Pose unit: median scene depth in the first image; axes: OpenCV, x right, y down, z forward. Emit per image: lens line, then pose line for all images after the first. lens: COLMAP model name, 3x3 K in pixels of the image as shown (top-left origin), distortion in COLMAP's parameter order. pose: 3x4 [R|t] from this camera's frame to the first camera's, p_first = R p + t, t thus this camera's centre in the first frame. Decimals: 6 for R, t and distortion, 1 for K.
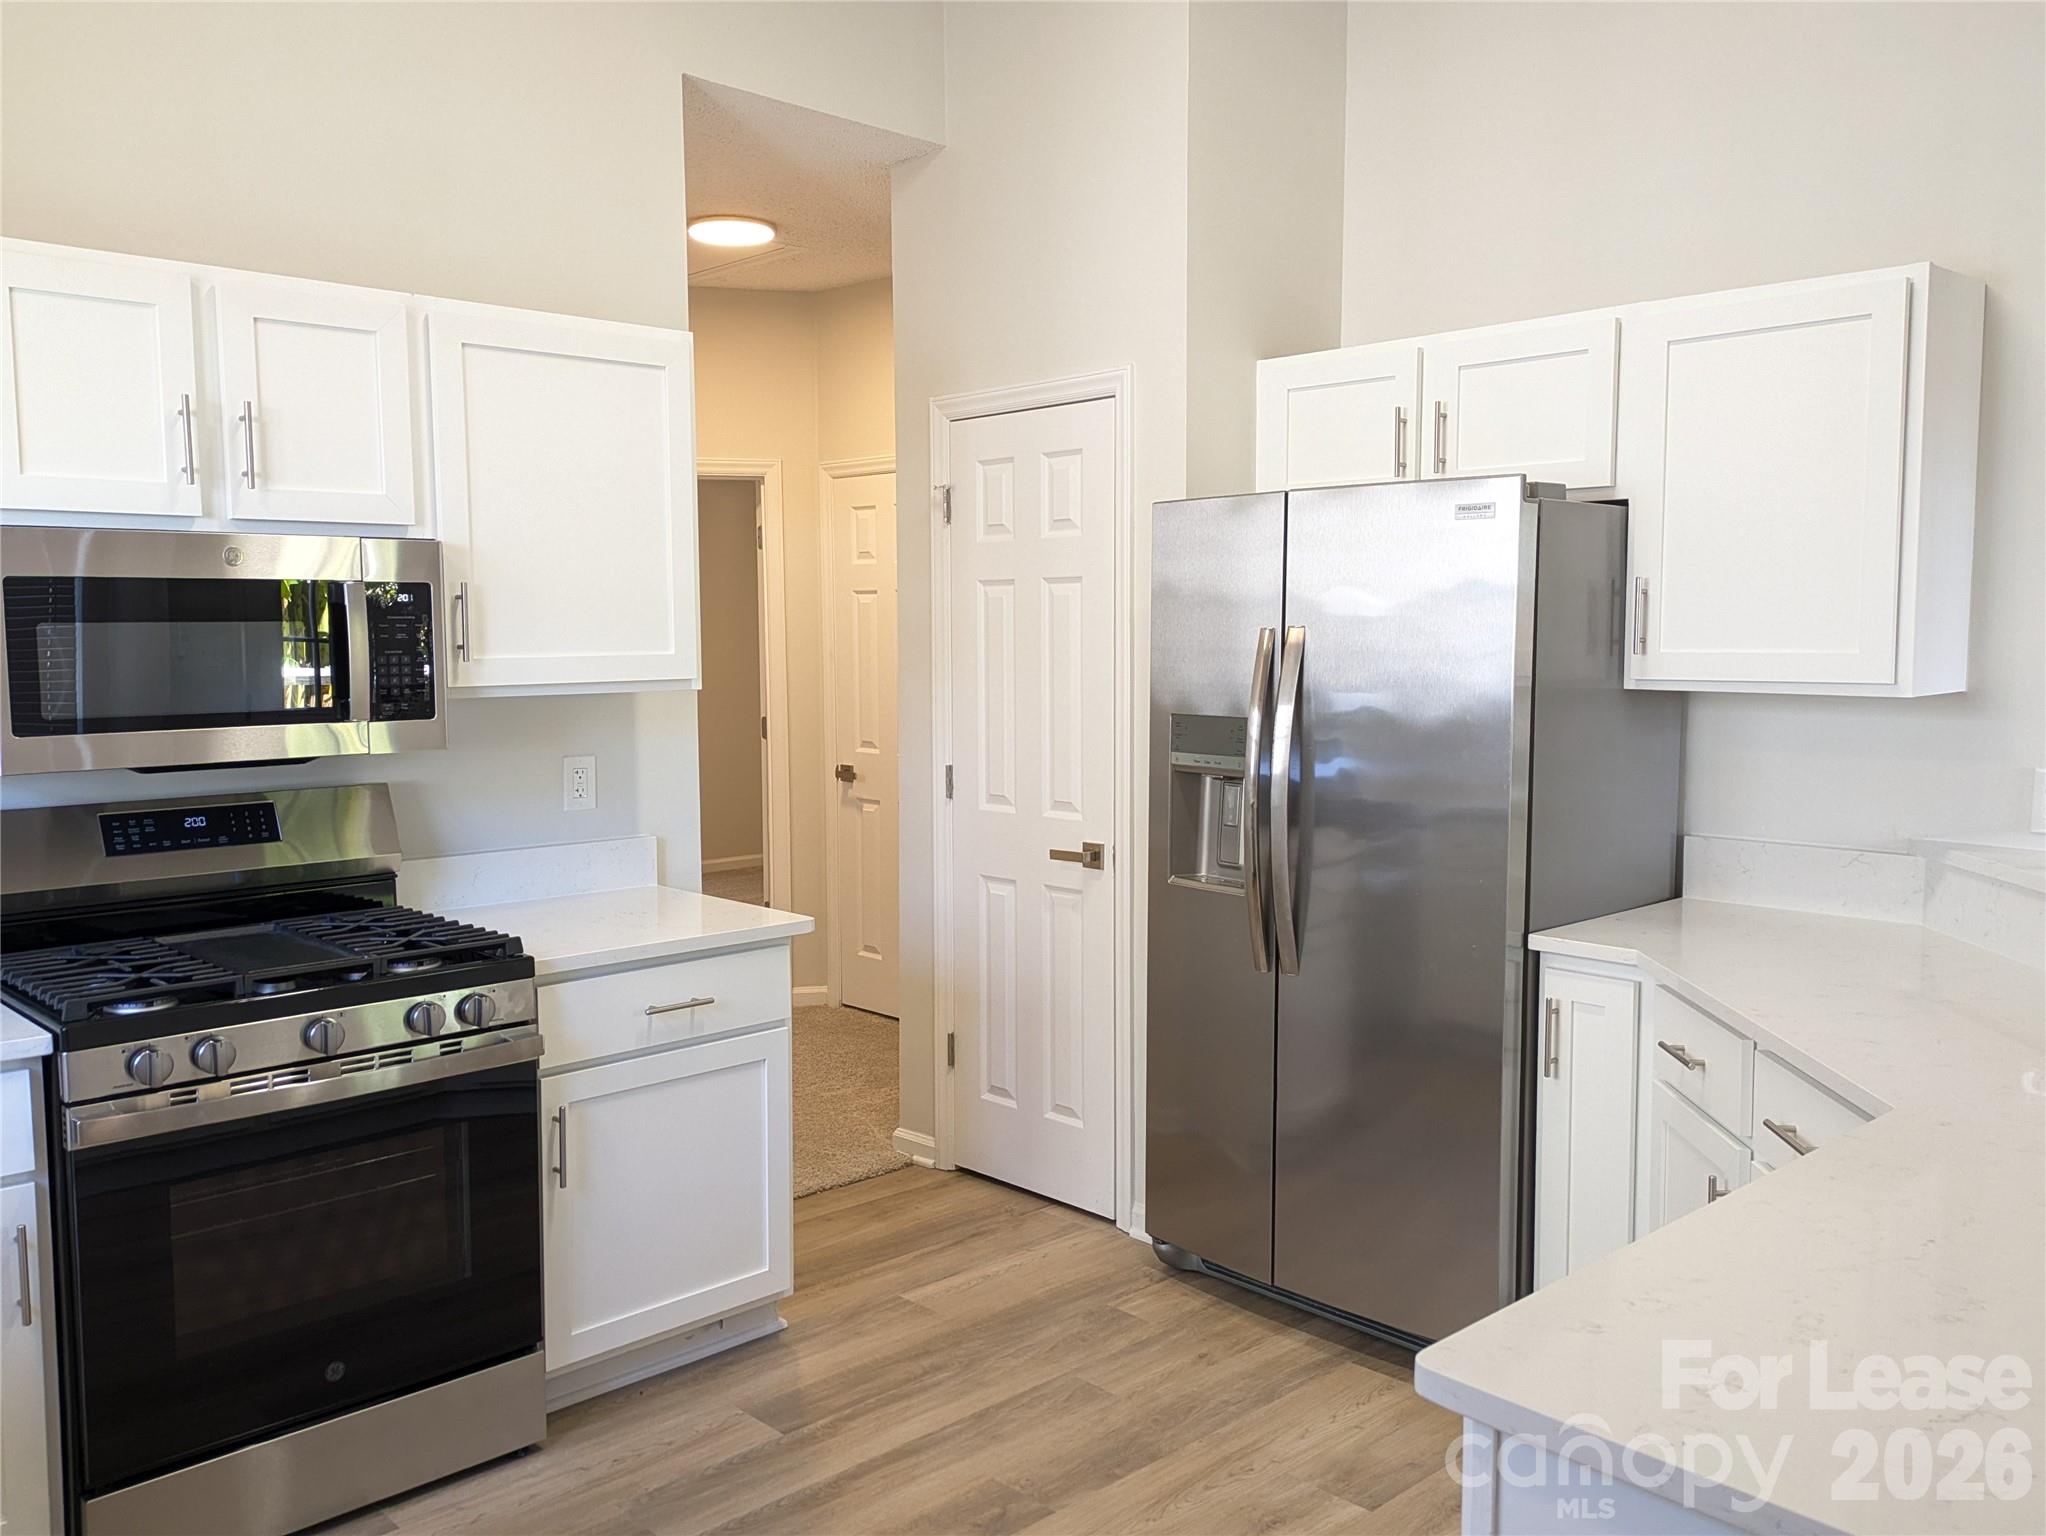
lens RADIAL K [[1674.5, 0, 1015.9], [0, 1674.5, 776.7], [0, 0, 1]] dist [0.068698, -0.078213]
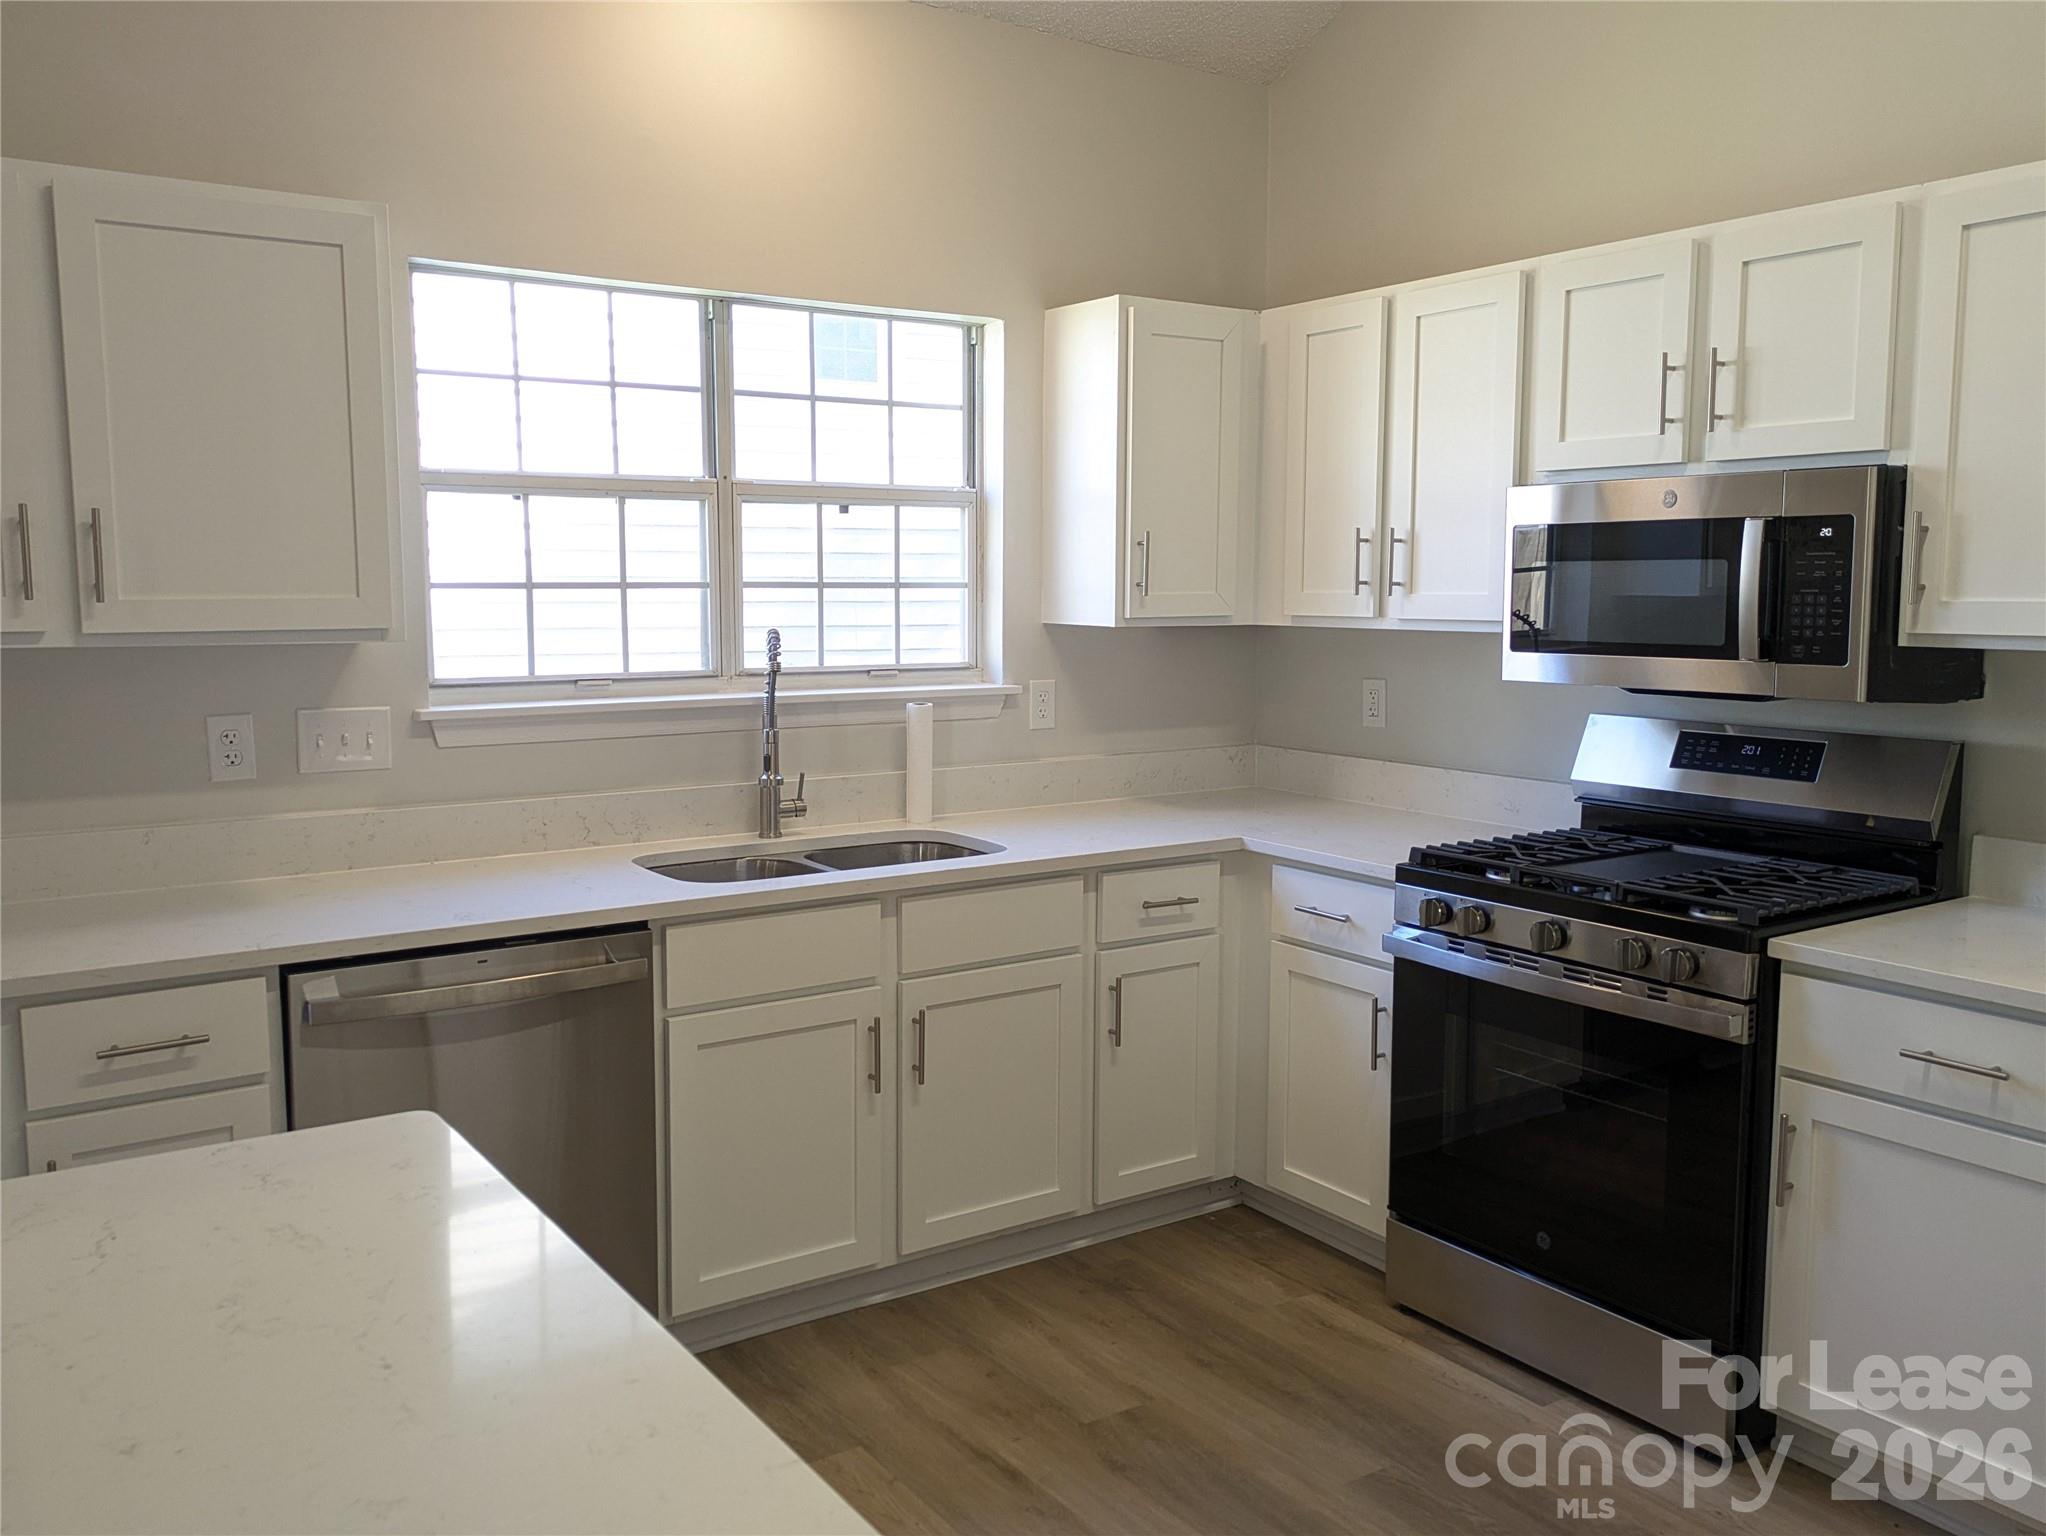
lens RADIAL K [[1674.5, 0, 1012.9], [0, 1674.5, 762.2], [0, 0, 1]] dist [0.068698, -0.078213]
pose [[-0.156893, 0.115063, -0.980890, 0.630336], [-0.093104, 0.987044, 0.130677, -0.061535], [0.983217, 0.111827, -0.144147, 0.710567]]
